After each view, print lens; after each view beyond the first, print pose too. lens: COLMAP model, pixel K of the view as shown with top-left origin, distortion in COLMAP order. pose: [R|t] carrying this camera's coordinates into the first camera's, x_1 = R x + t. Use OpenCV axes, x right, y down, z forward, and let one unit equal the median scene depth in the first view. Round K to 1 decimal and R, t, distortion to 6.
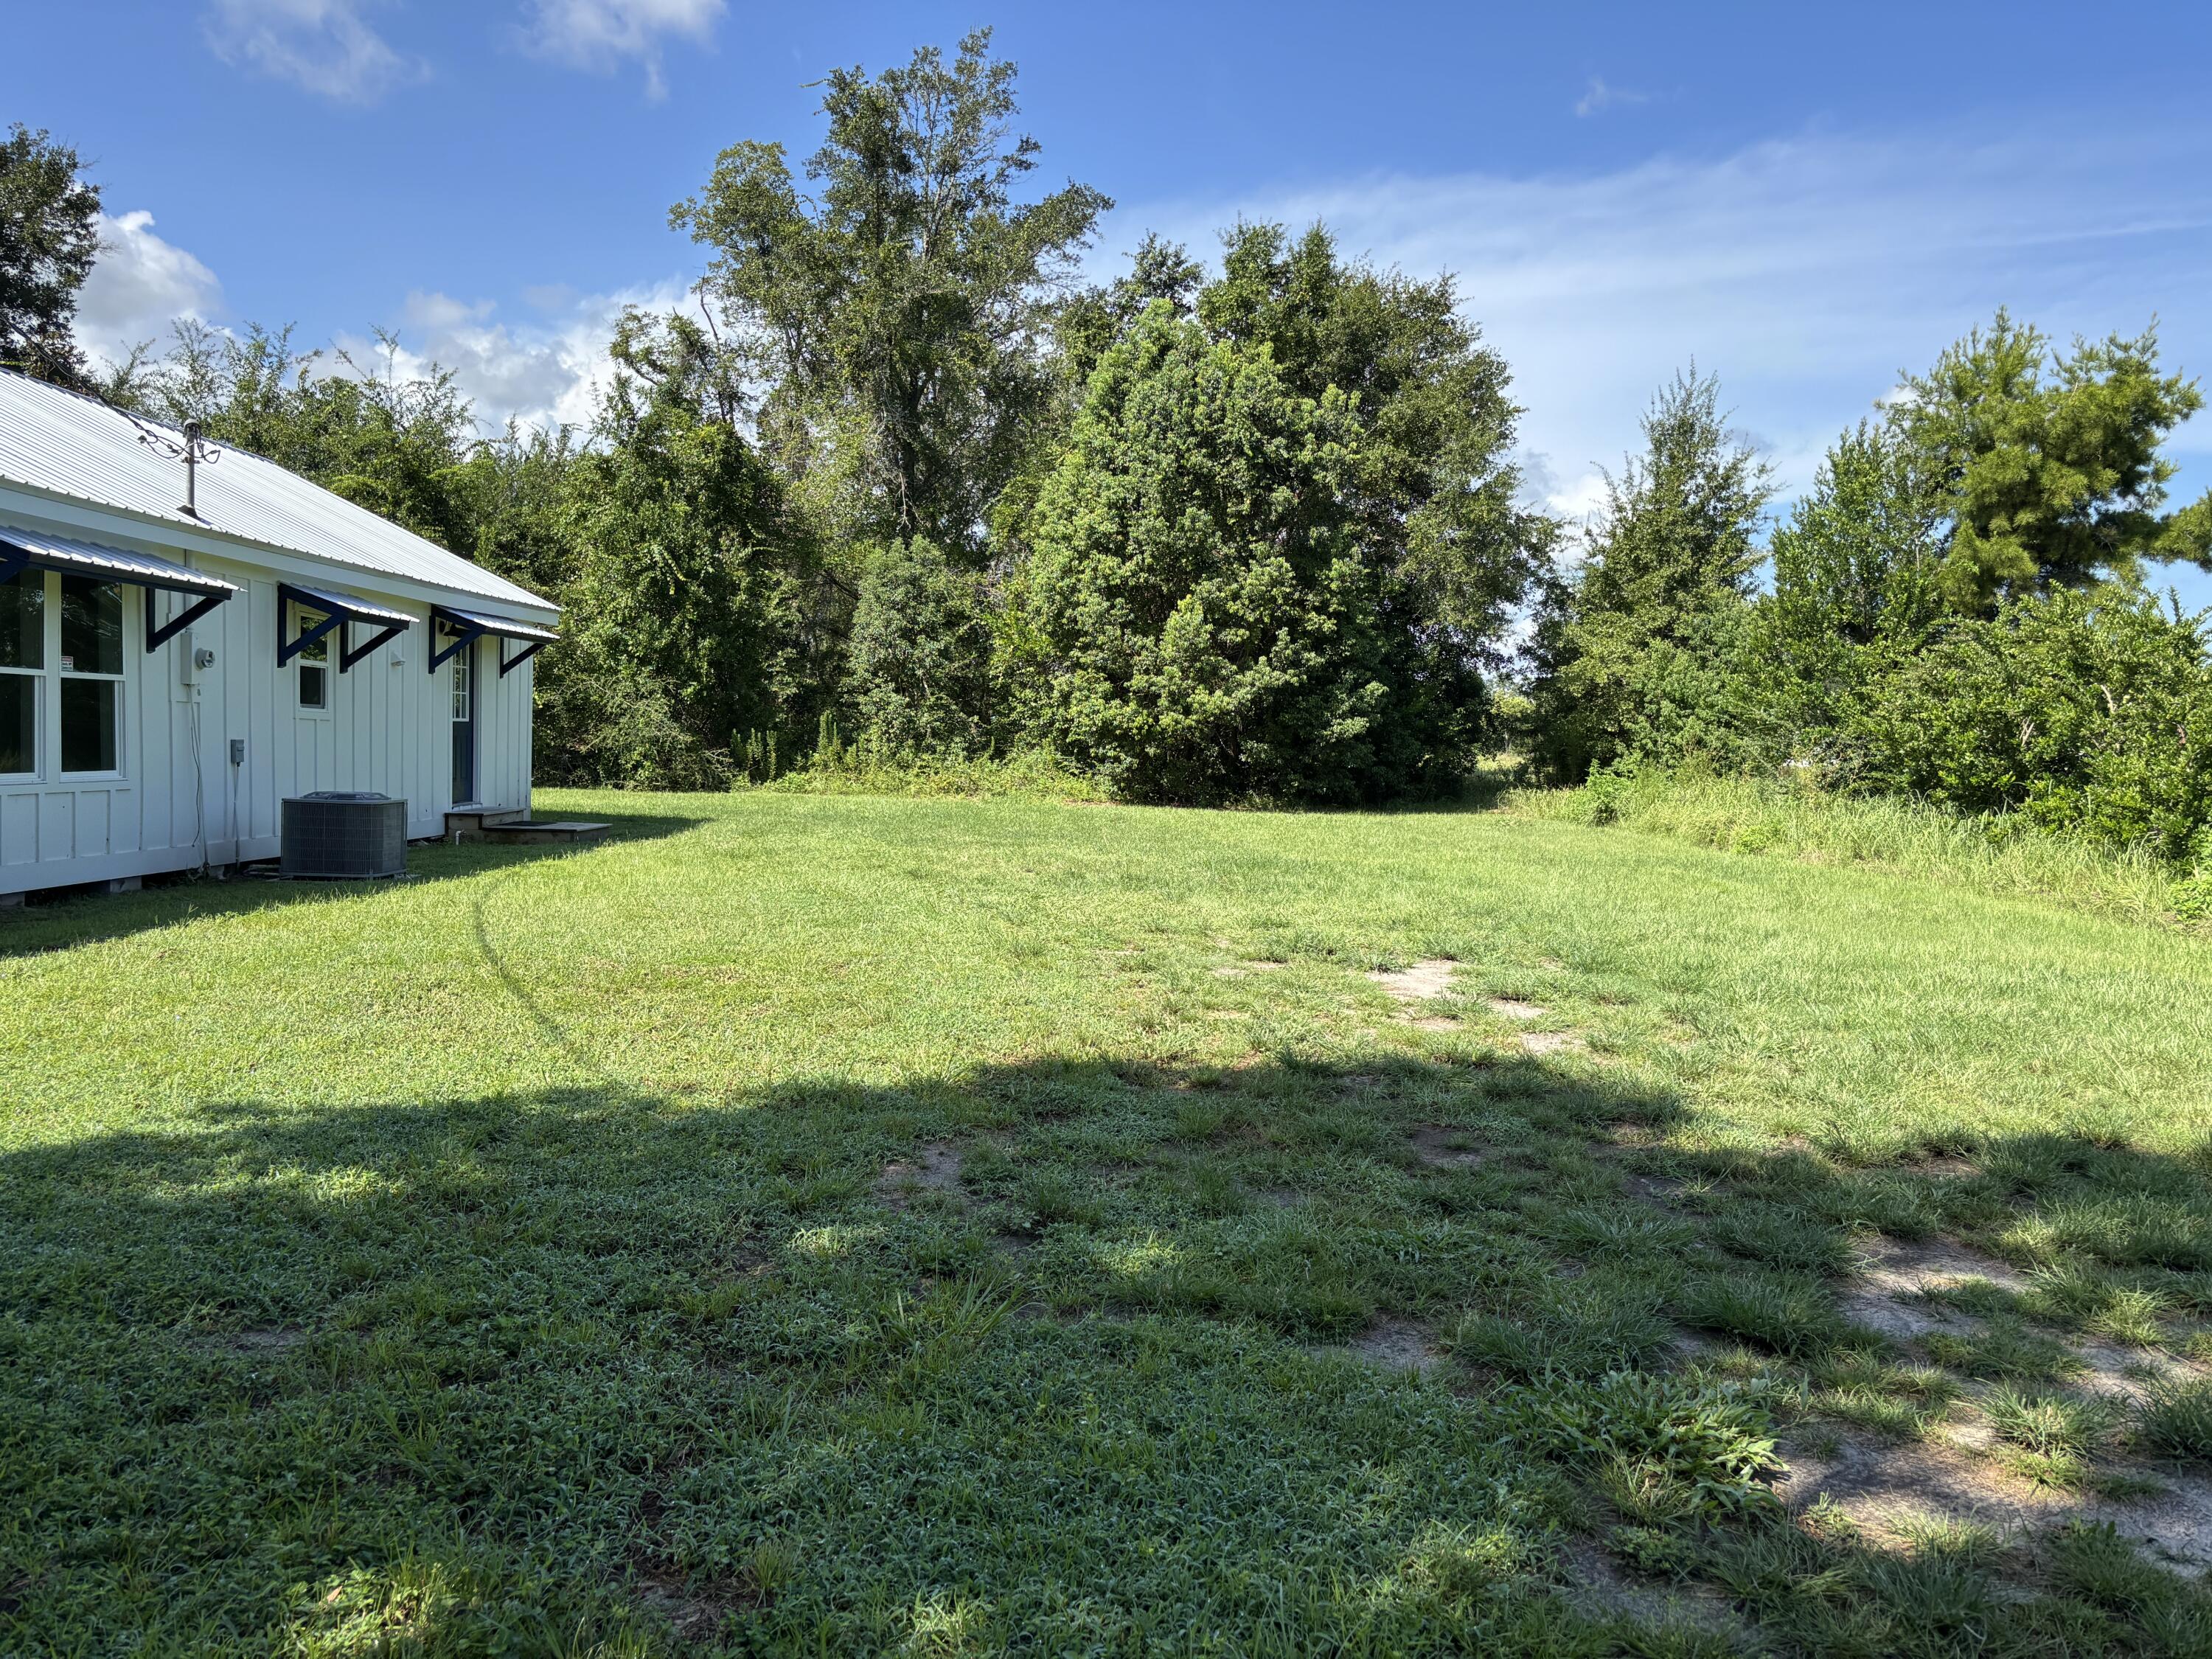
lens RADIAL K [[1831.8, 0, 1100.0], [0, 1831.8, 825.7], [0, 0, 1]] dist [0.013241, -0.004149]
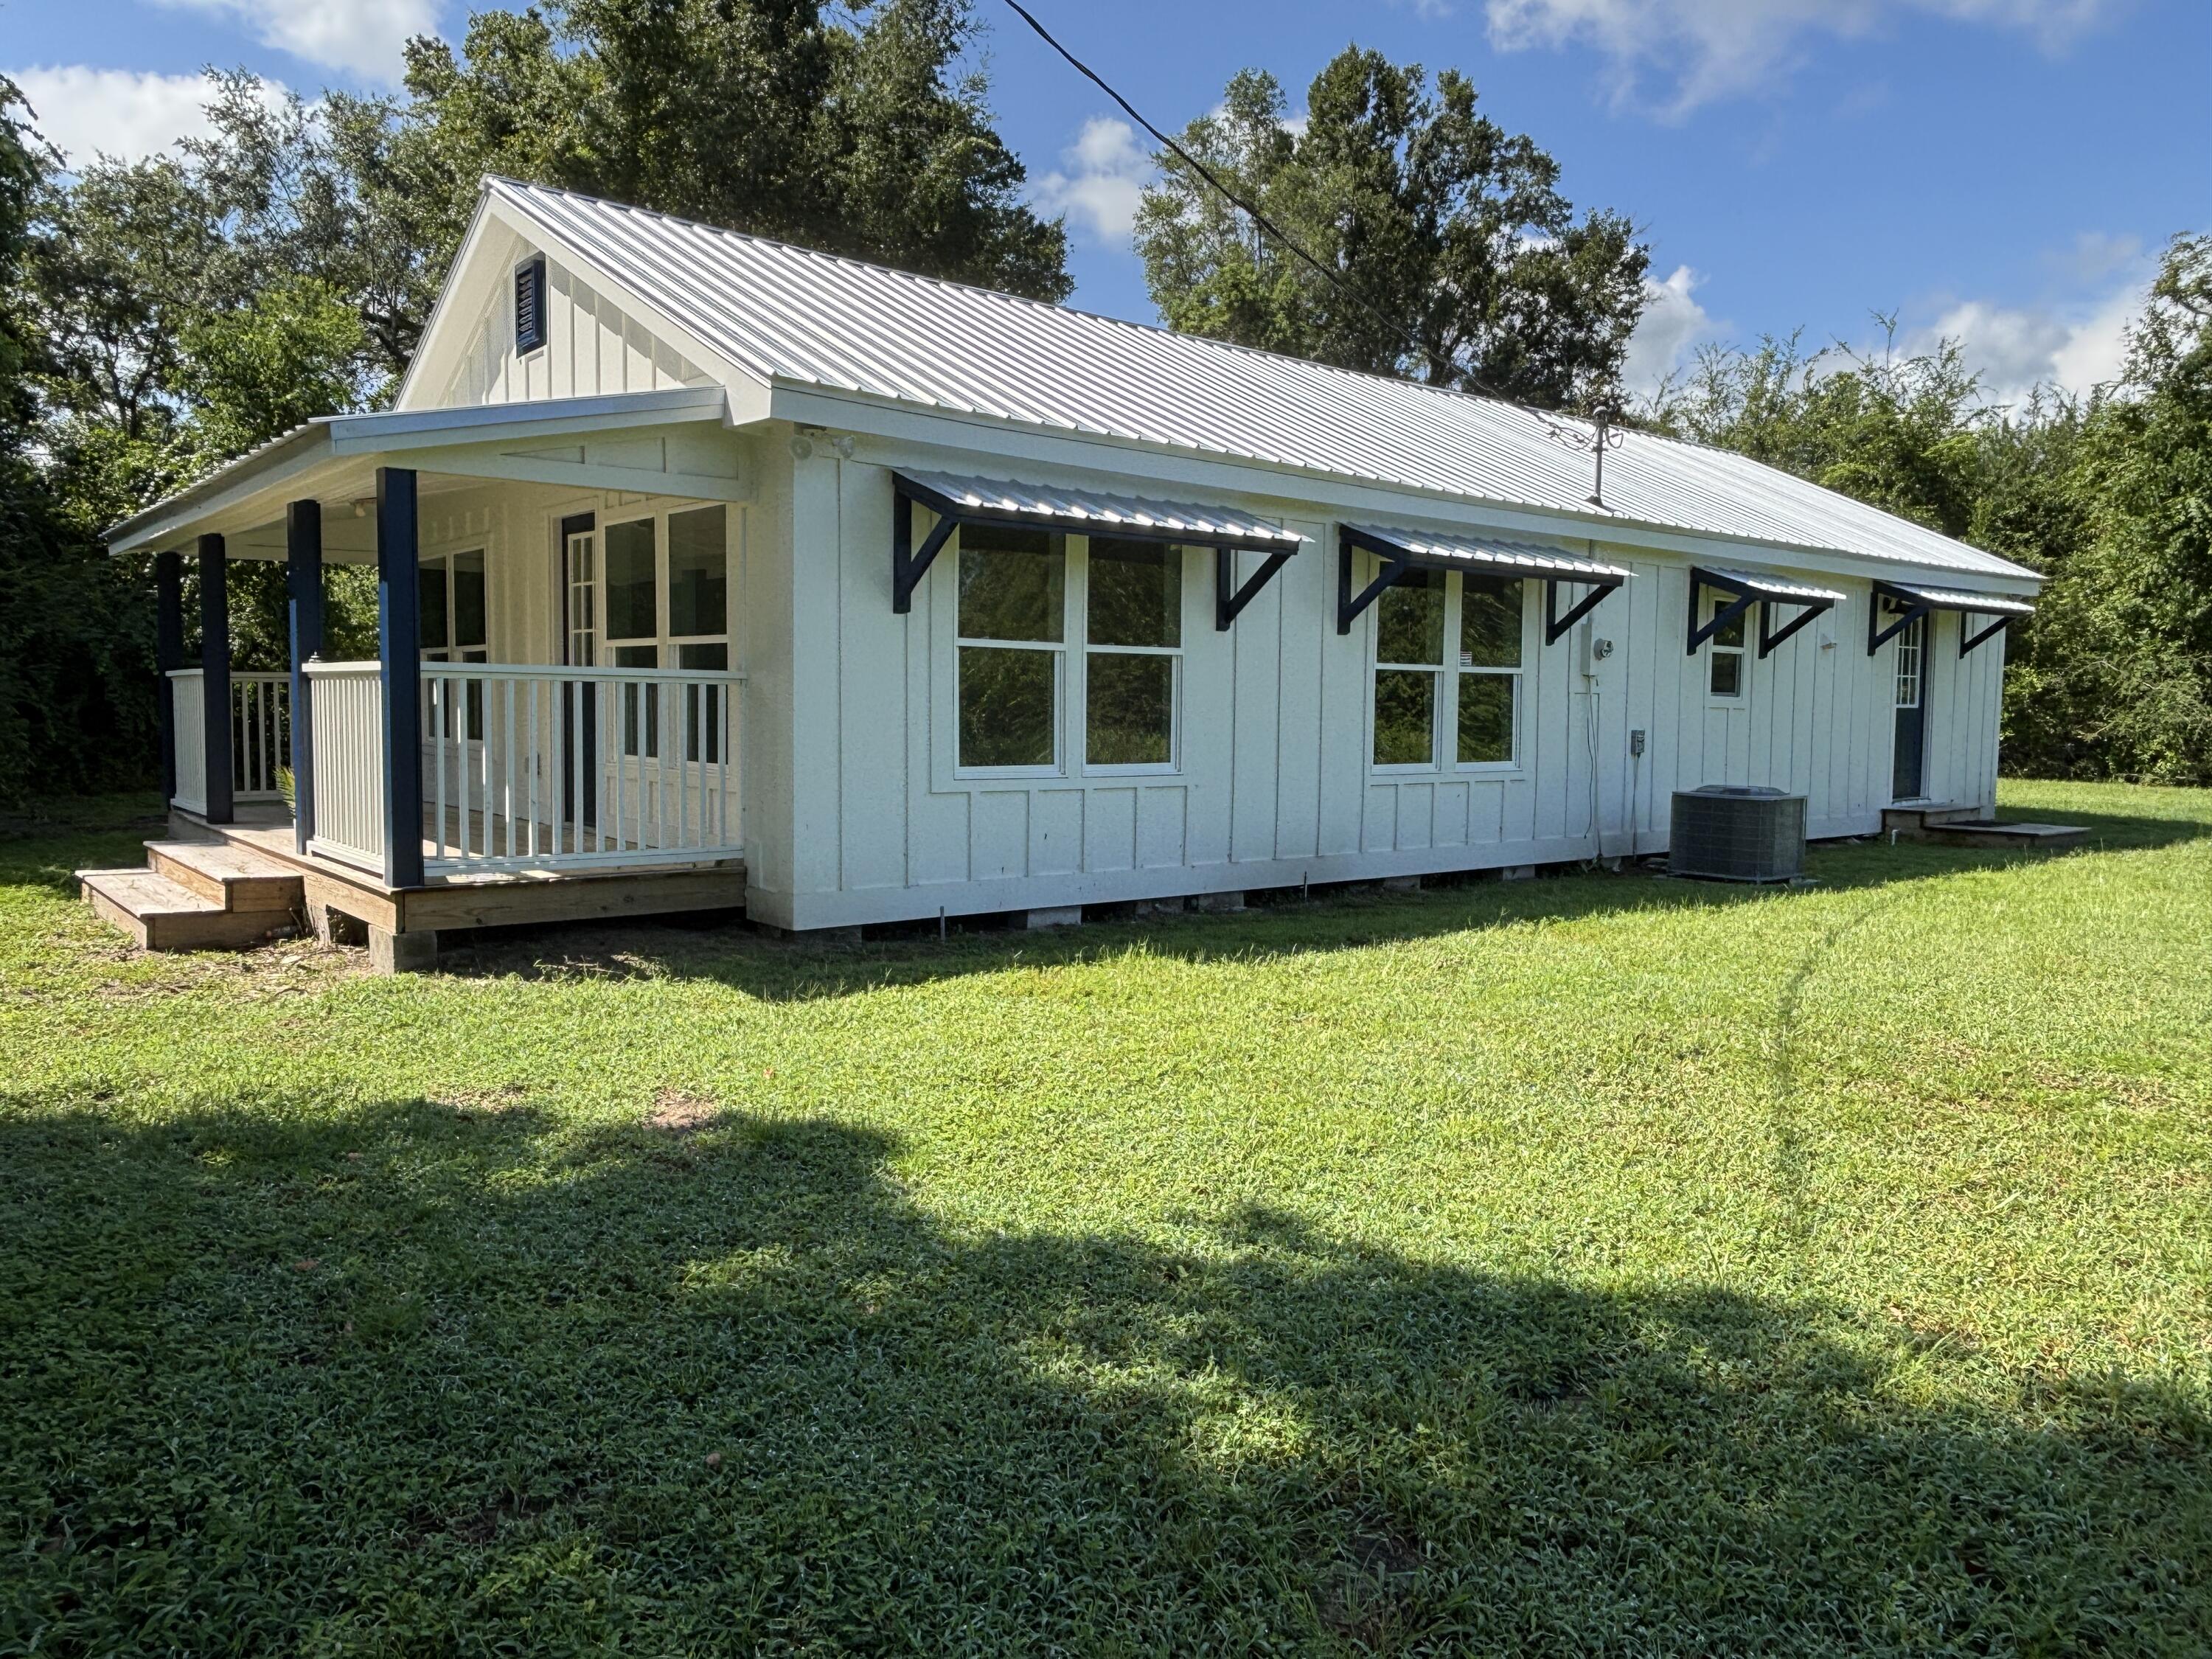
lens RADIAL K [[1543.1, 0, 1088.5], [0, 1543.1, 815.8], [0, 0, 1]] dist [-0.003377, -0.016064]
pose [[0.632005, 0.040294, -0.773916, -0.009085], [-0.030971, 0.999163, 0.026730, -0.008425], [0.774345, 0.007075, 0.632724, 0.150142]]
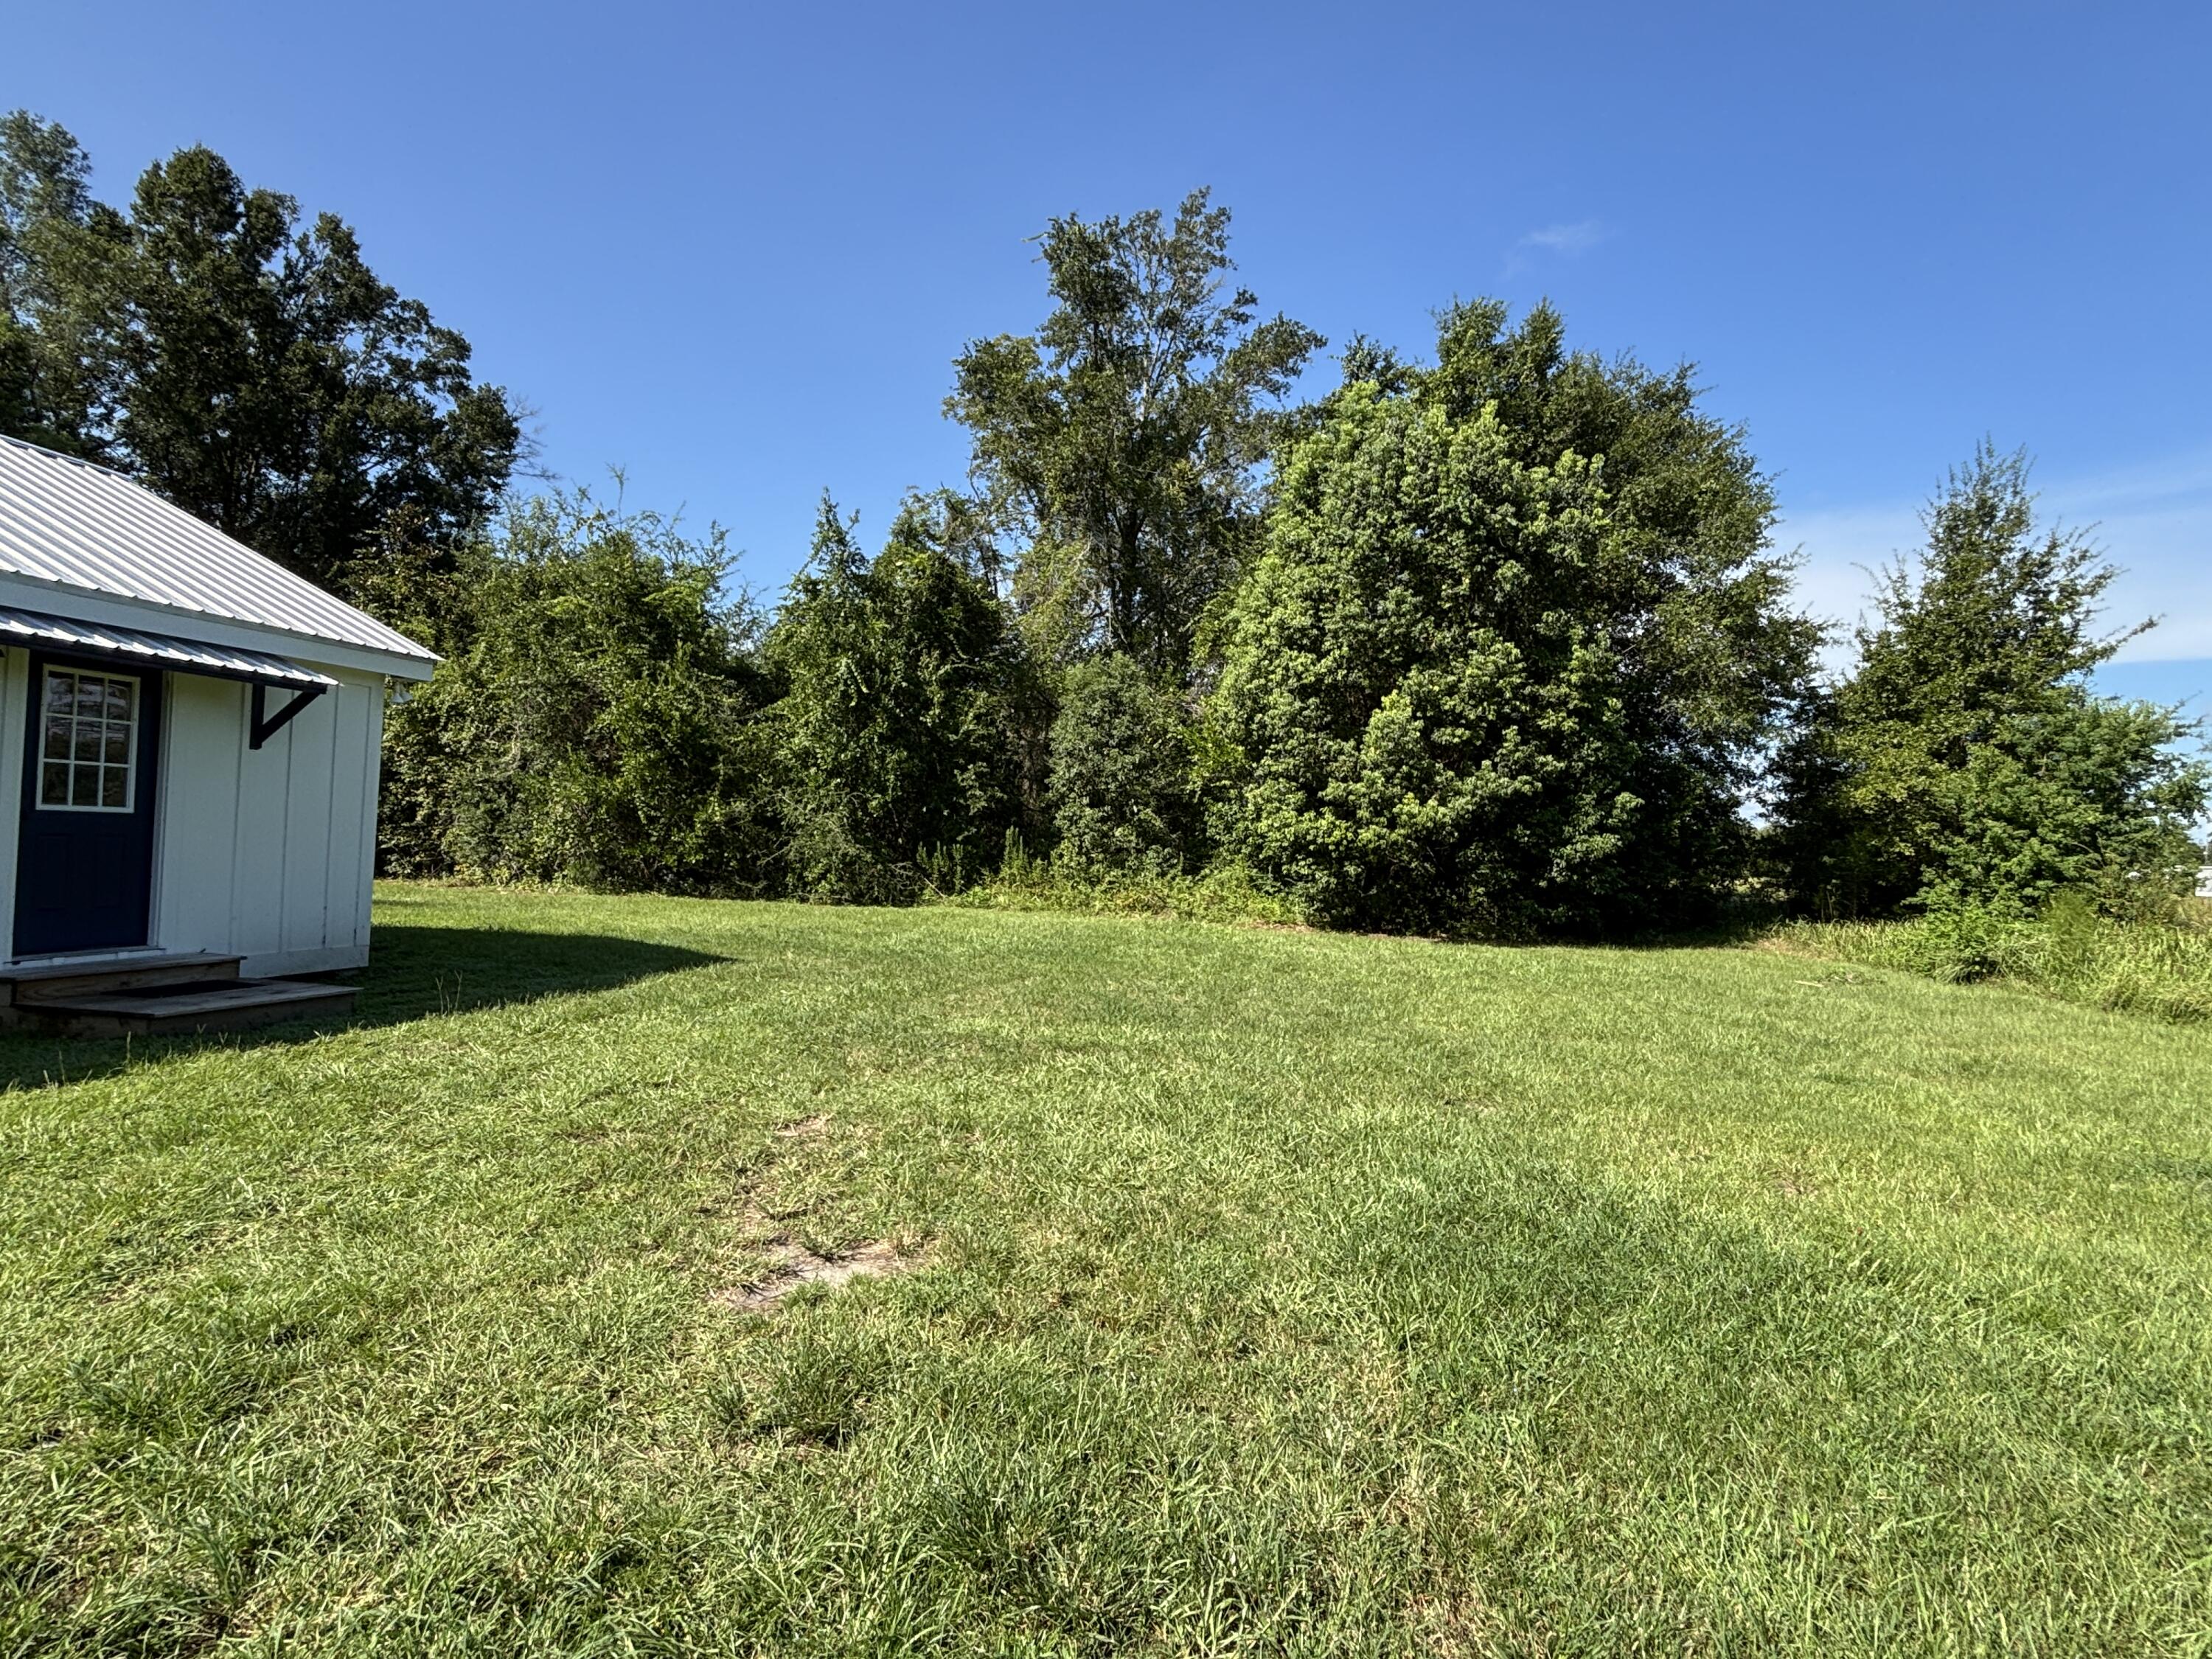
lens RADIAL K [[1090.9, 0, 1095.2], [0, 1090.9, 828.3], [0, 0, 1]] dist [0.013816, -0.003504]
pose [[0.973063, 0.005595, -0.230471, 0.029120], [-0.022257, 0.997316, -0.069757, -0.021520], [0.229462, 0.073008, 0.970576, 0.457172]]
